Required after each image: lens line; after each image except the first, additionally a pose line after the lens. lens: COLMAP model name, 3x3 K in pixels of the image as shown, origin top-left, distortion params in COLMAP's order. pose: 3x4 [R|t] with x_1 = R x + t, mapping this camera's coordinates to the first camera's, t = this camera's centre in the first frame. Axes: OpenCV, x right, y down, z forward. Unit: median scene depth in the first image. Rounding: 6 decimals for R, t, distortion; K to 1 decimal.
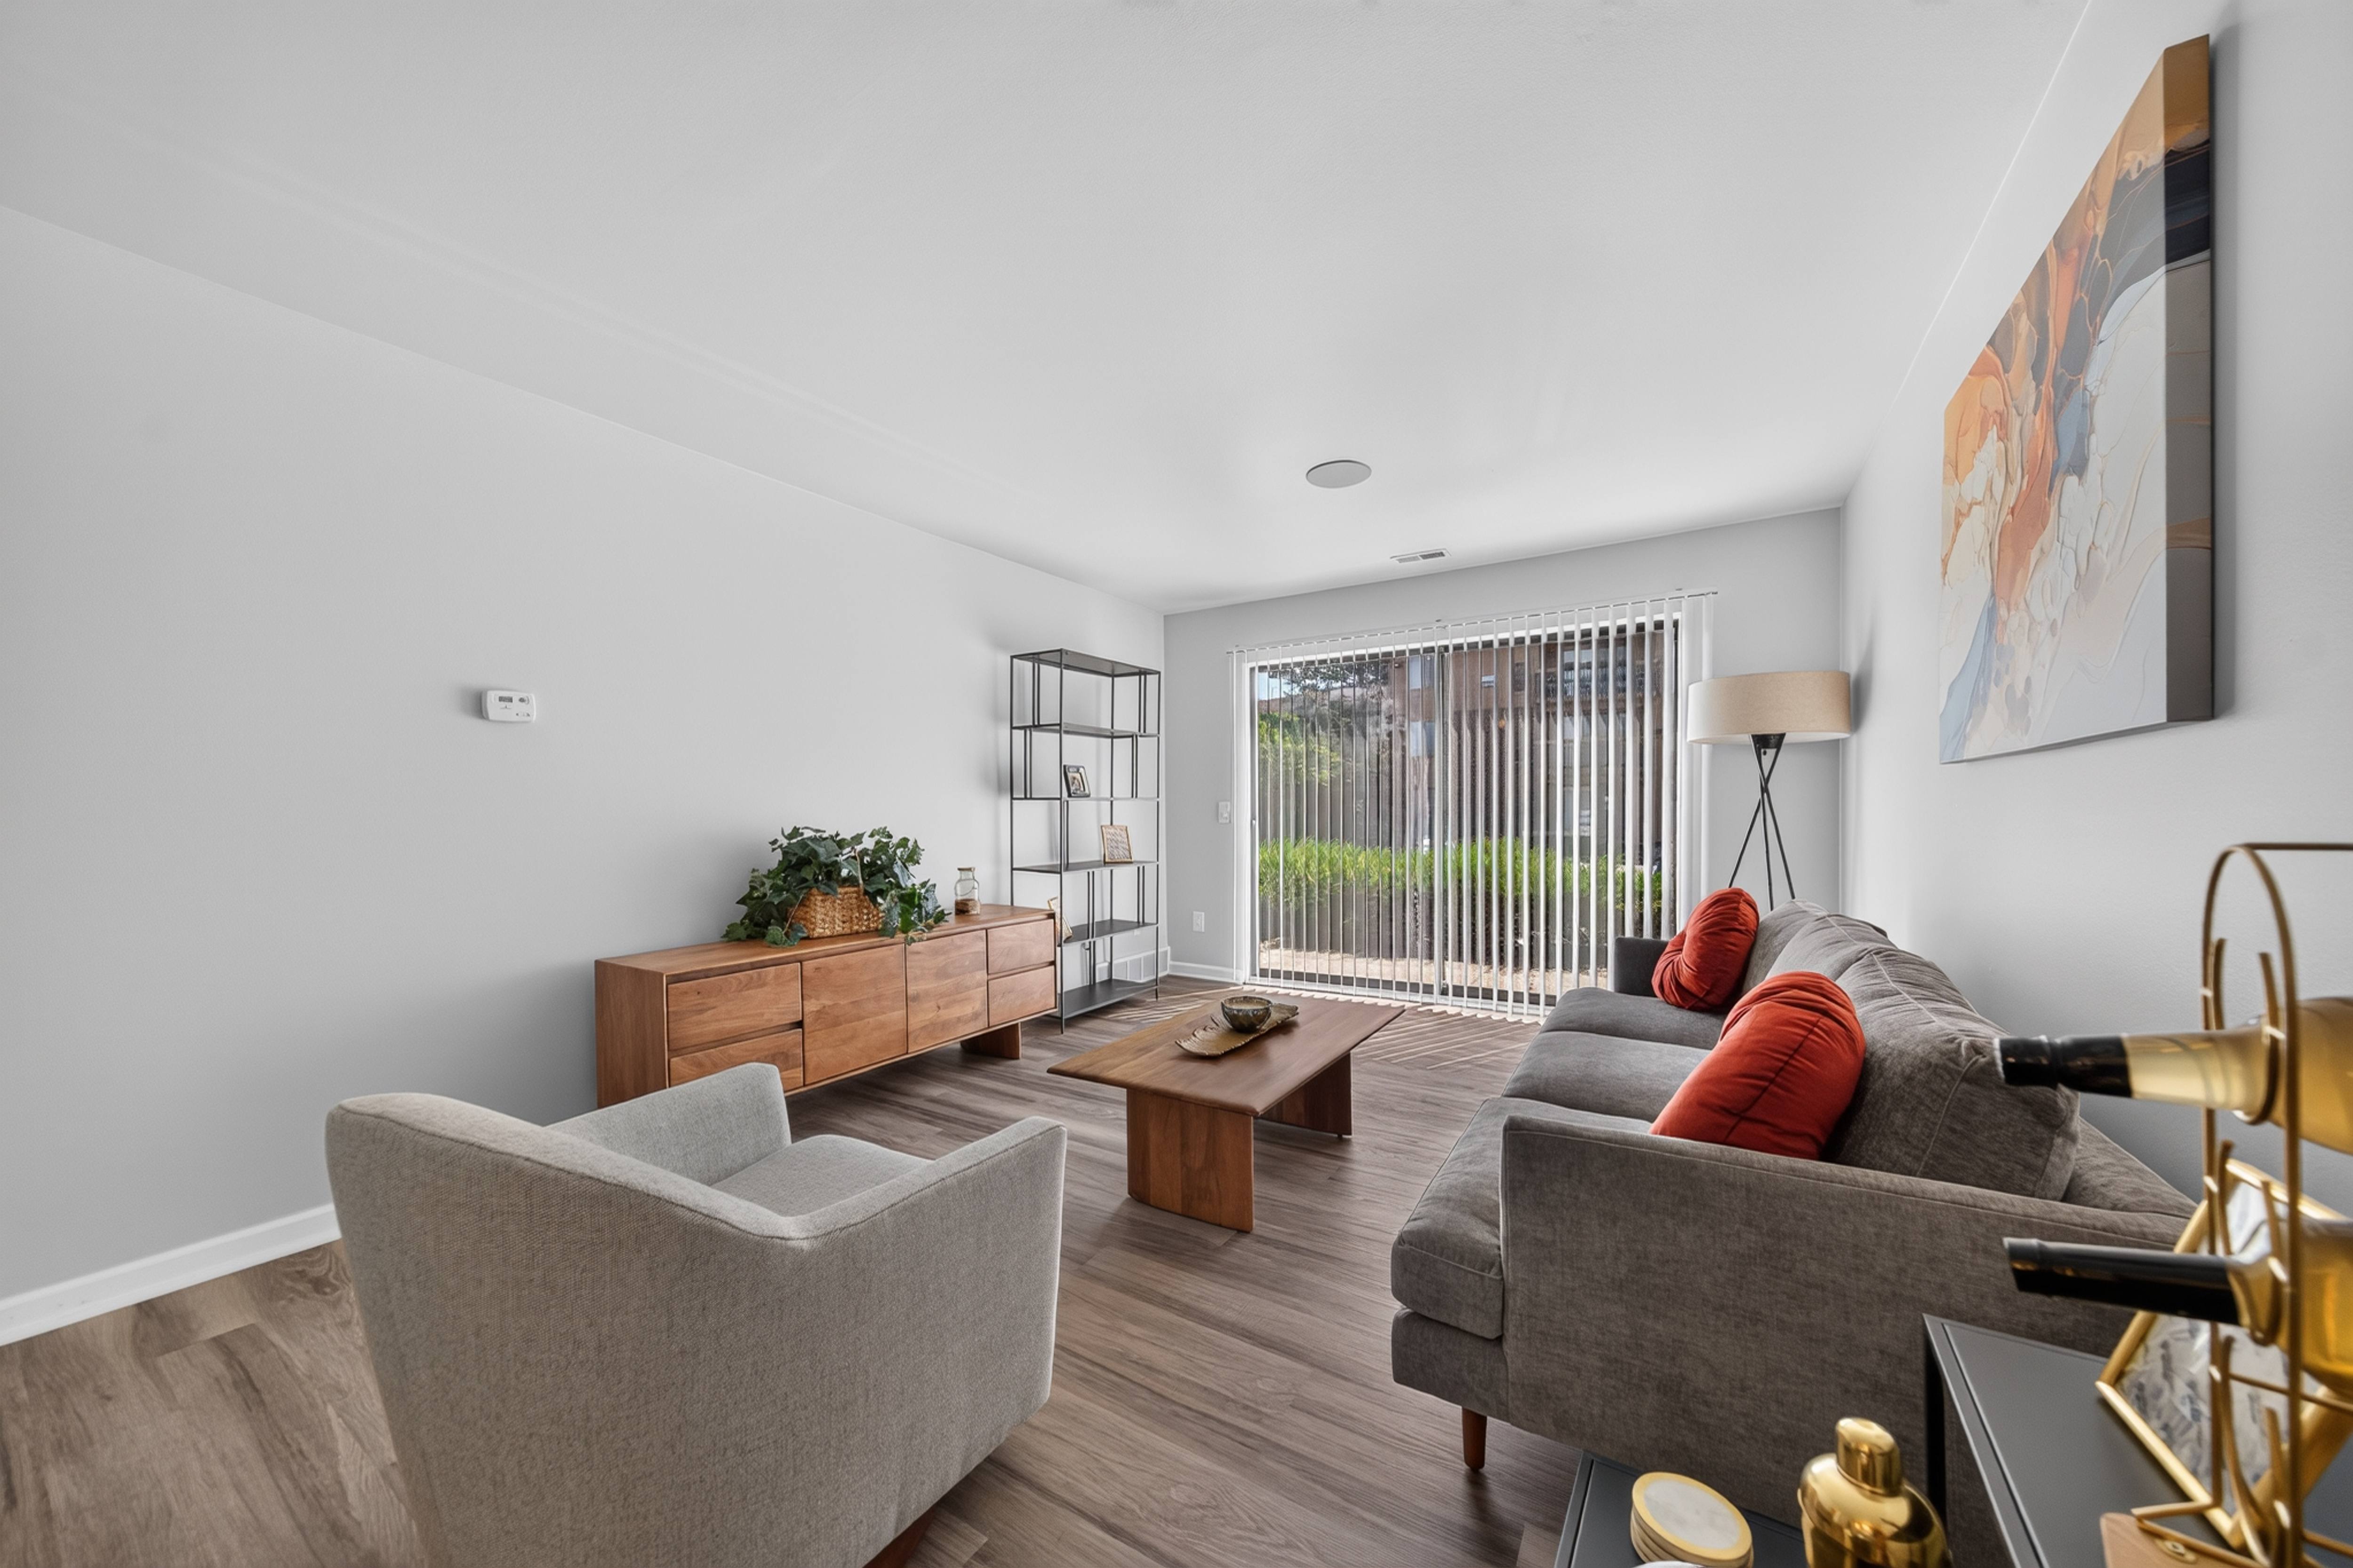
lens RADIAL K [[811.1, 0, 1178.4], [0, 811.1, 801.9], [0, 0, 1]] dist [0.000088, -0.000026]
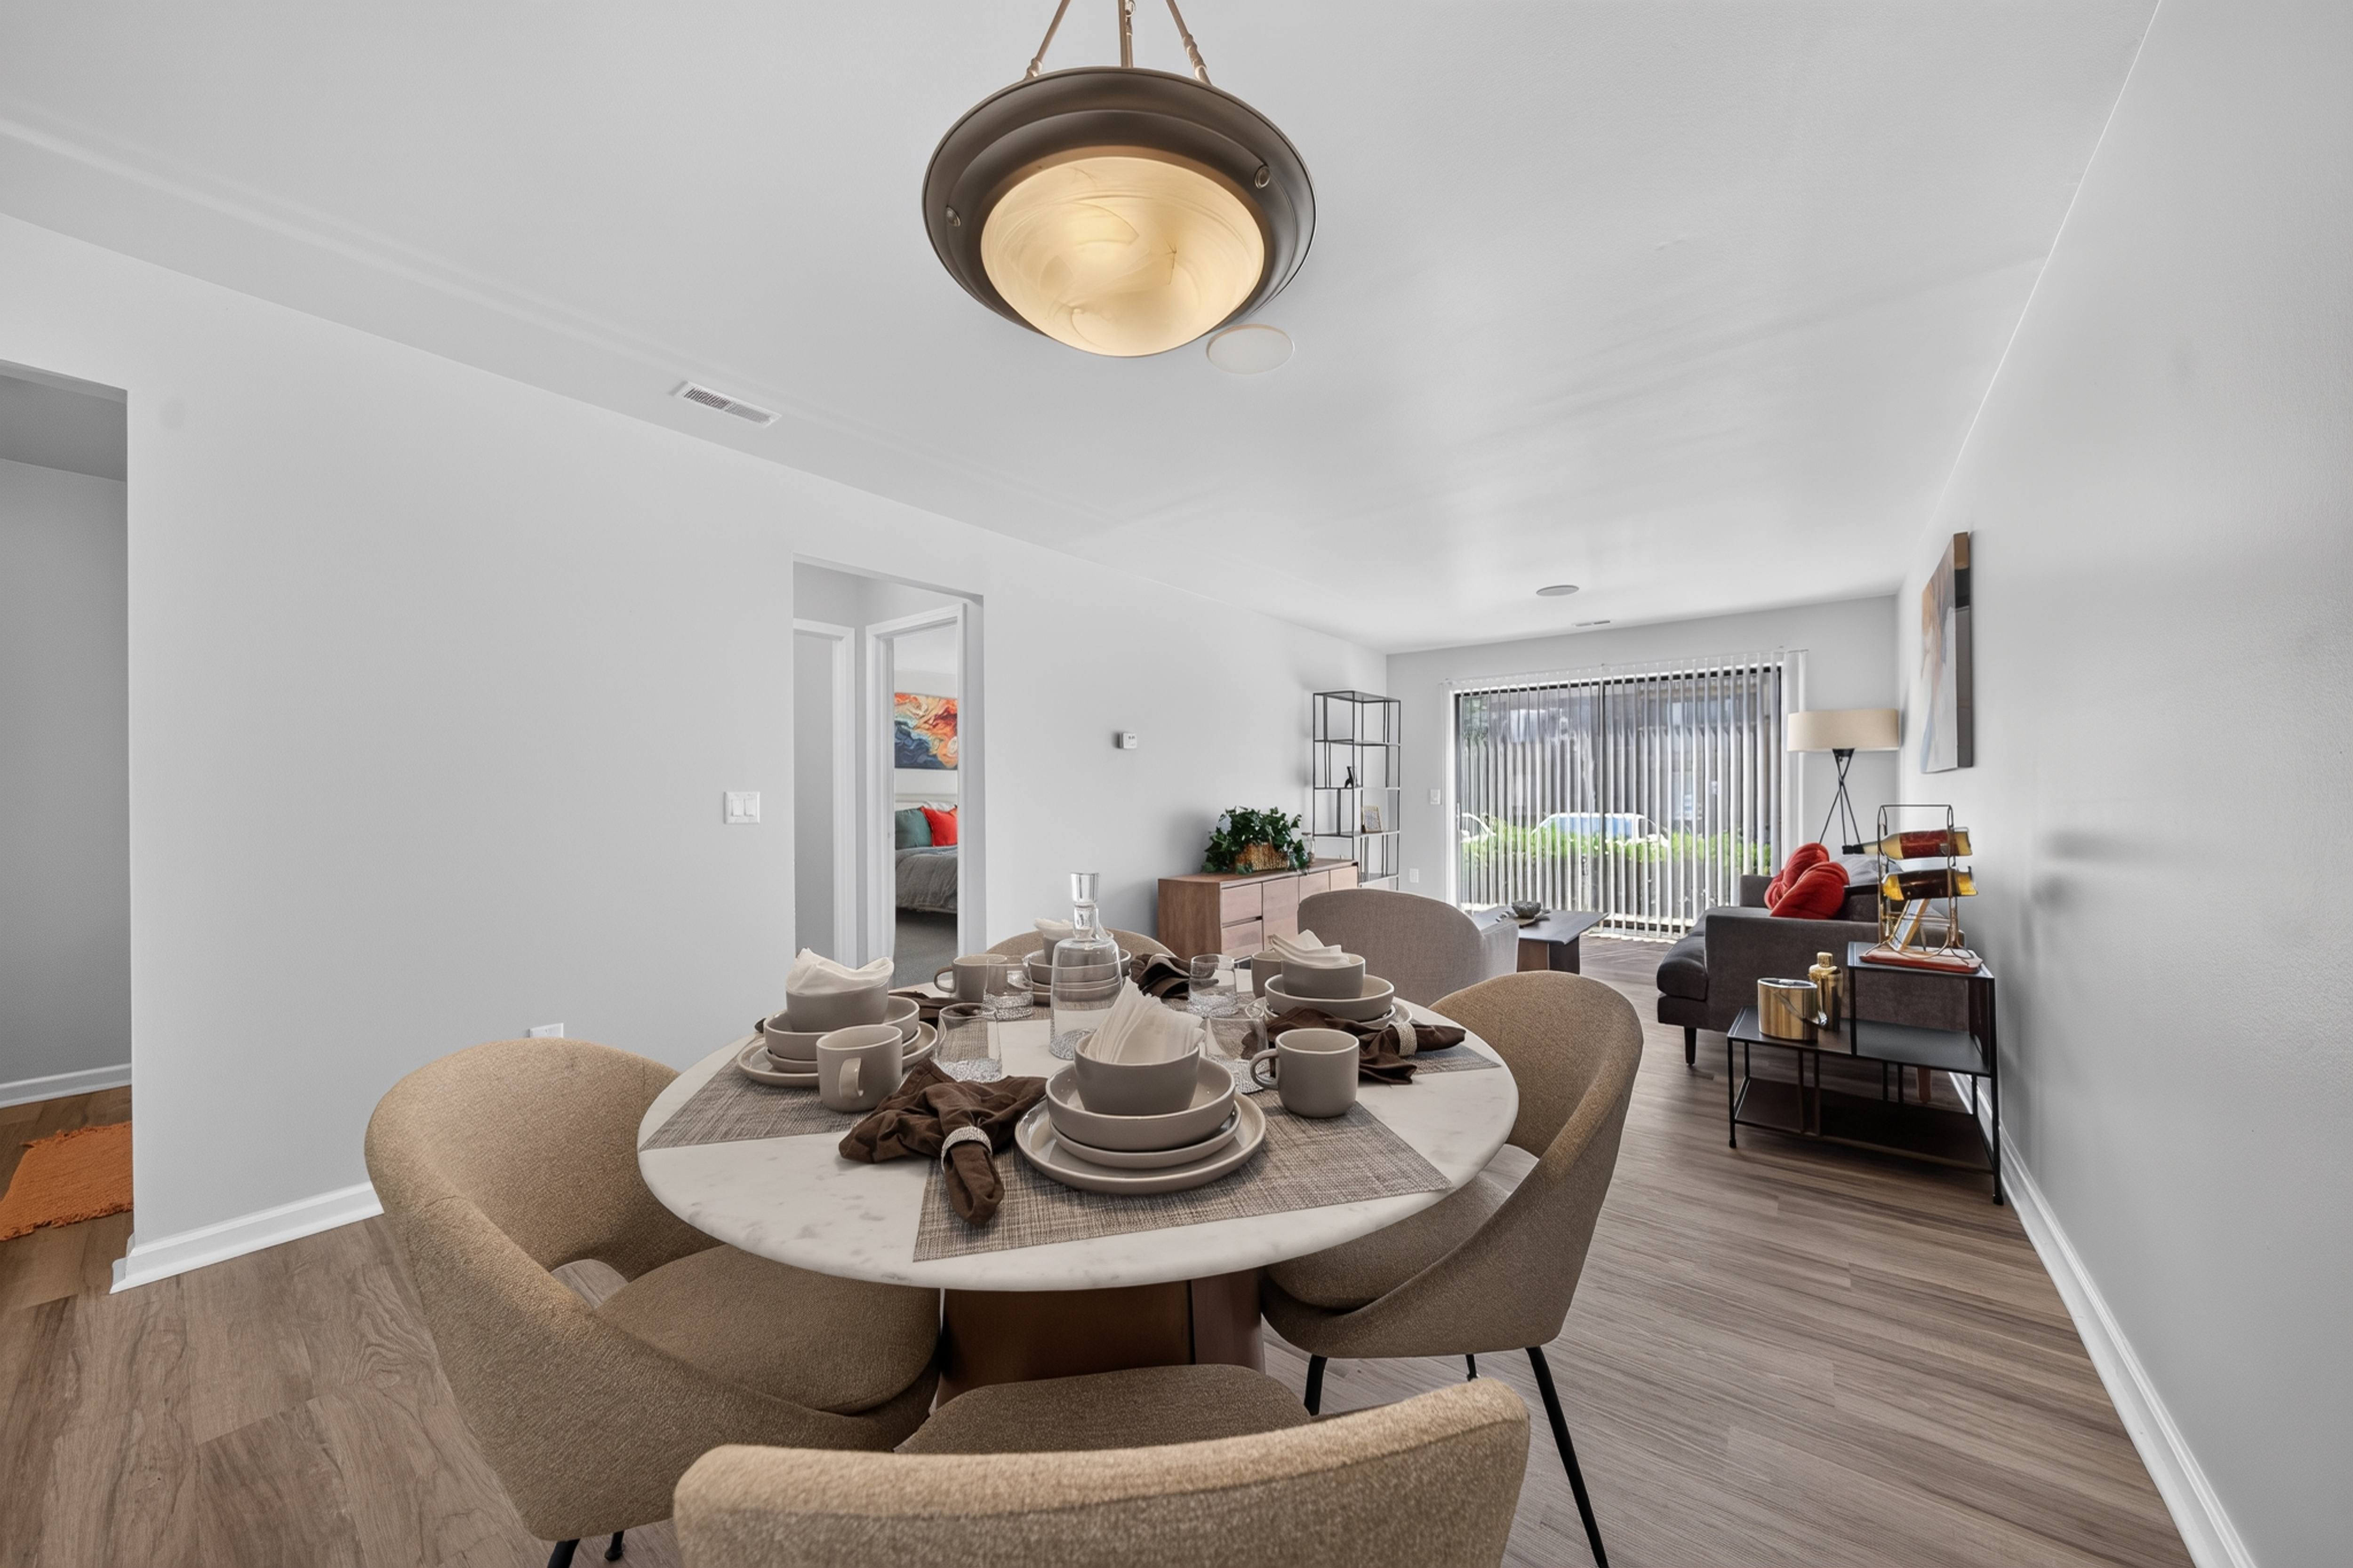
lens RADIAL K [[811.1, 0, 1177.1], [0, 811.1, 782.0], [0, 0, 1]] dist [0.000088, -0.000026]
pose [[0.995603, 0.001169, -0.093663, -0.385033], [-0.001810, 0.999976, -0.006754, -0.006386], [0.093652, 0.006894, 0.995581, -0.647078]]
